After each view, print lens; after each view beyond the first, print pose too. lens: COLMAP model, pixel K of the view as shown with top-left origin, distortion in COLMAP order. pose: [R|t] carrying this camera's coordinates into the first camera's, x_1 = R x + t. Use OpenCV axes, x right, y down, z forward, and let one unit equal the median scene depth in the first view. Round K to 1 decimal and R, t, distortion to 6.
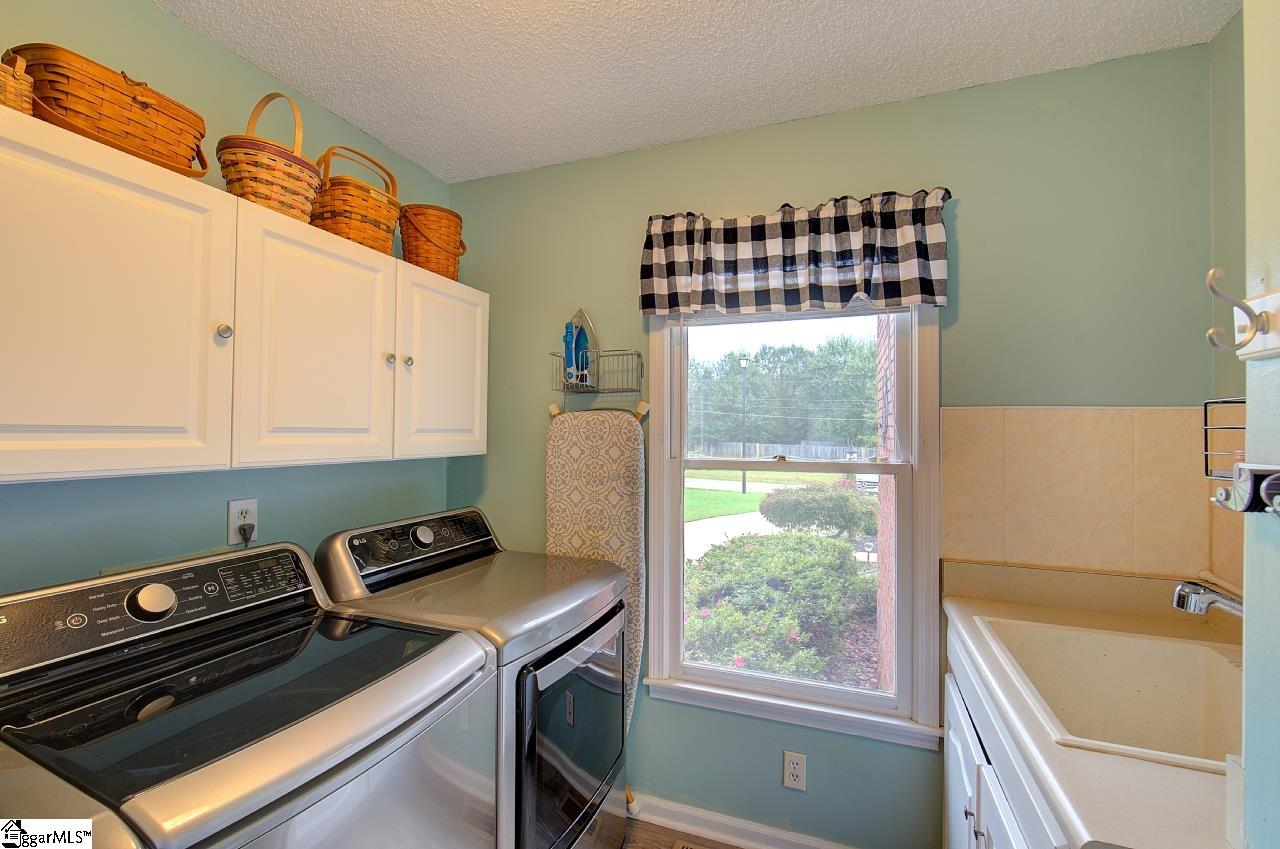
lens RADIAL K [[552.8, 0, 640.2], [0, 552.8, 424.8], [0, 0, 1]] dist [-0.001348, 0.001471]
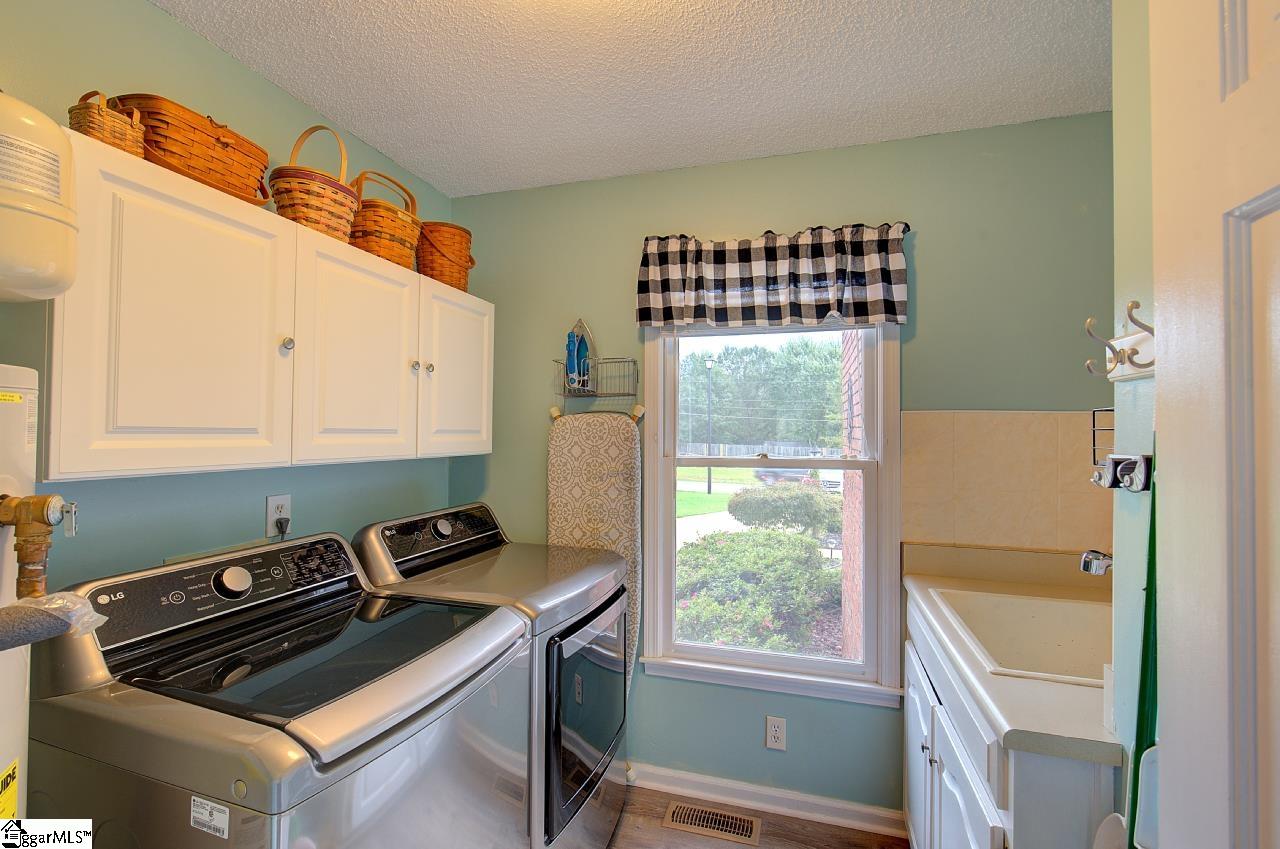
lens RADIAL K [[552.8, 0, 646.3], [0, 552.8, 424.8], [0, 0, 1]] dist [-0.001348, 0.001471]
pose [[0.997558, 0.000470, 0.069842, -0.071297], [-0.000375, 0.999999, -0.001382, -0.001450], [-0.069843, 0.001353, 0.997557, -0.119103]]
